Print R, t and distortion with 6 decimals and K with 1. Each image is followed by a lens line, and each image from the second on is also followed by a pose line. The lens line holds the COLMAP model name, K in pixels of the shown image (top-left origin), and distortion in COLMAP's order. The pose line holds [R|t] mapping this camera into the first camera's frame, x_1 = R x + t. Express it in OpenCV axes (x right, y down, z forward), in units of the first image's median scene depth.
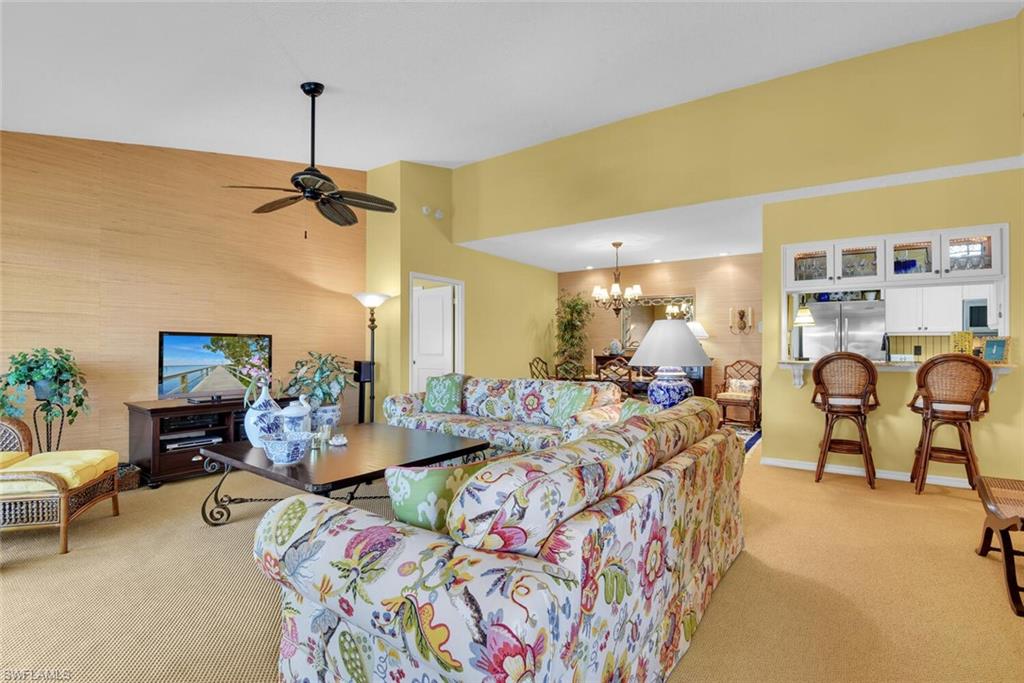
lens RADIAL K [[473.7, 0, 498.4], [0, 473.7, 345.9], [0, 0, 1]] dist [-0.012016, -0.010570]
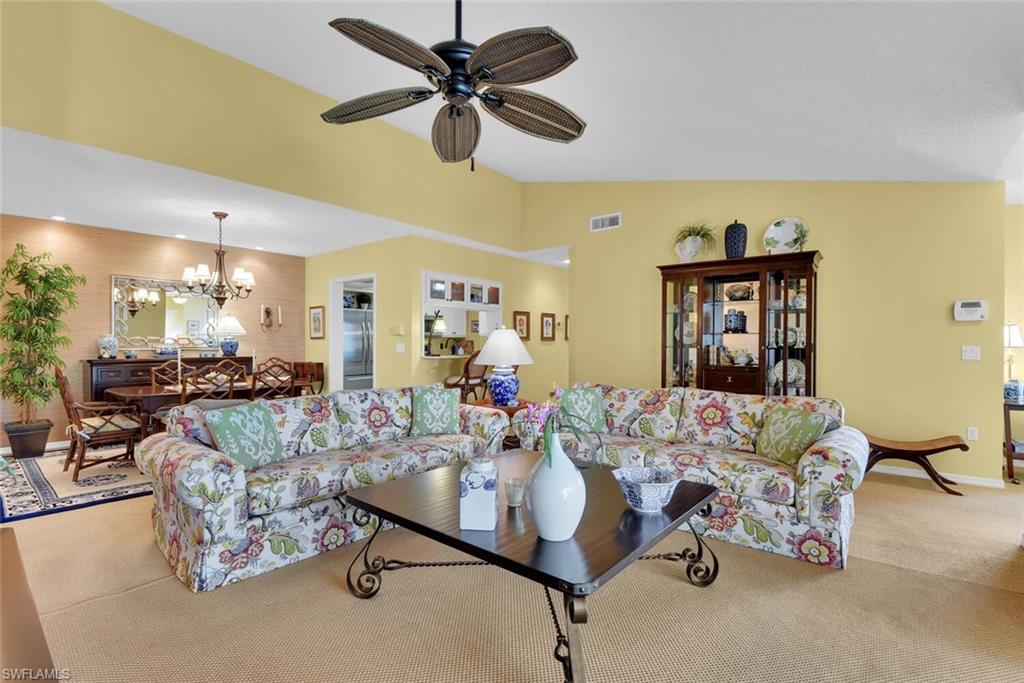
lens RADIAL K [[473.7, 0, 498.4], [0, 473.7, 345.9], [0, 0, 1]] dist [-0.012016, -0.010570]
pose [[0.058915, -0.008645, 0.998226, -0.476064], [-0.008447, 0.999922, 0.009158, -0.009200], [-0.998227, -0.008971, 0.058838, 0.477732]]
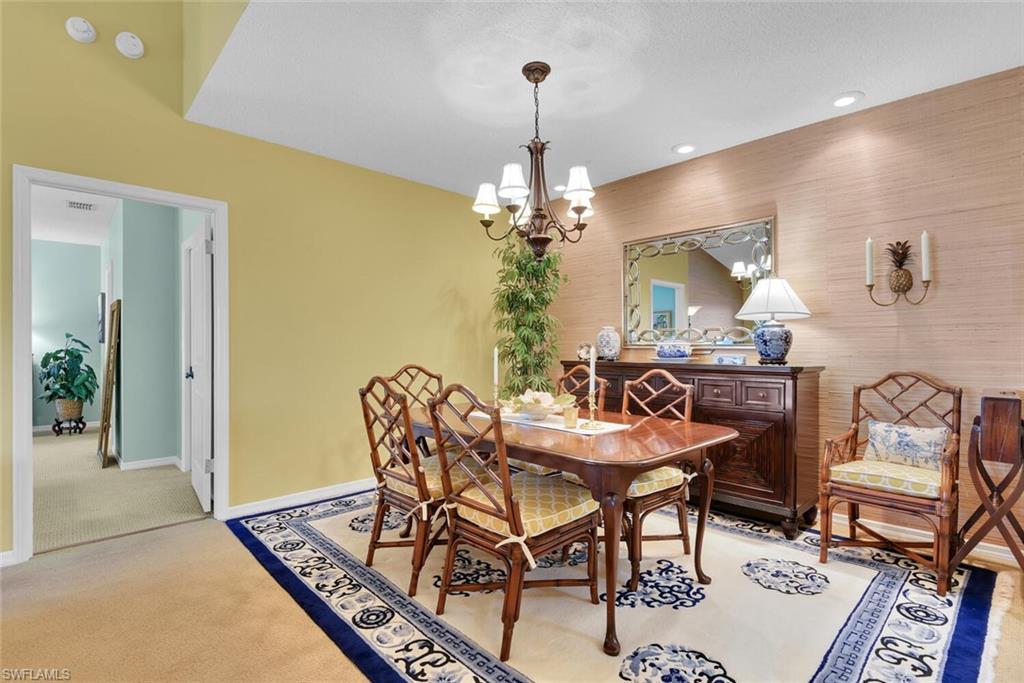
lens RADIAL K [[484.3, 0, 512.0], [0, 484.3, 341.5], [0, 0, 1]] dist [-0.026066, -0.000210]
pose [[0.984539, -0.009546, -0.174907, 0.284537], [0.008306, 0.999935, -0.007821, 0.005830], [0.174970, 0.006247, 0.984554, 0.590463]]
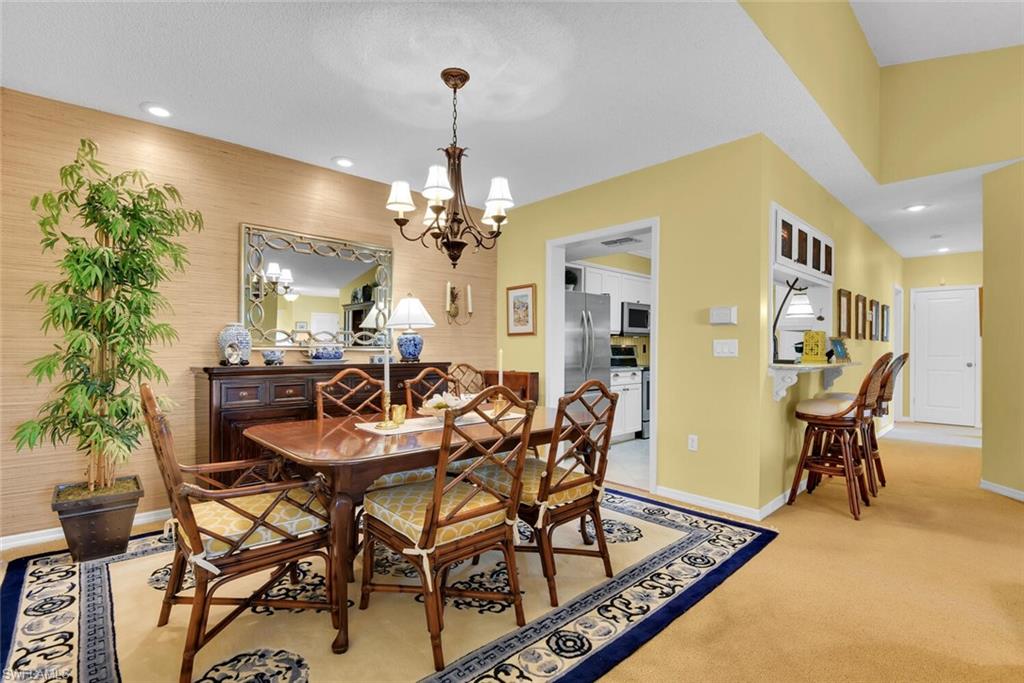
lens RADIAL K [[473.7, 0, 498.4], [0, 473.7, 345.9], [0, 0, 1]] dist [-0.012016, -0.010570]
pose [[0.199742, 0.003908, 0.979841, -0.115429], [-0.008937, 0.999958, -0.002167, 0.005688], [-0.979808, -0.008324, 0.199768, 0.850515]]
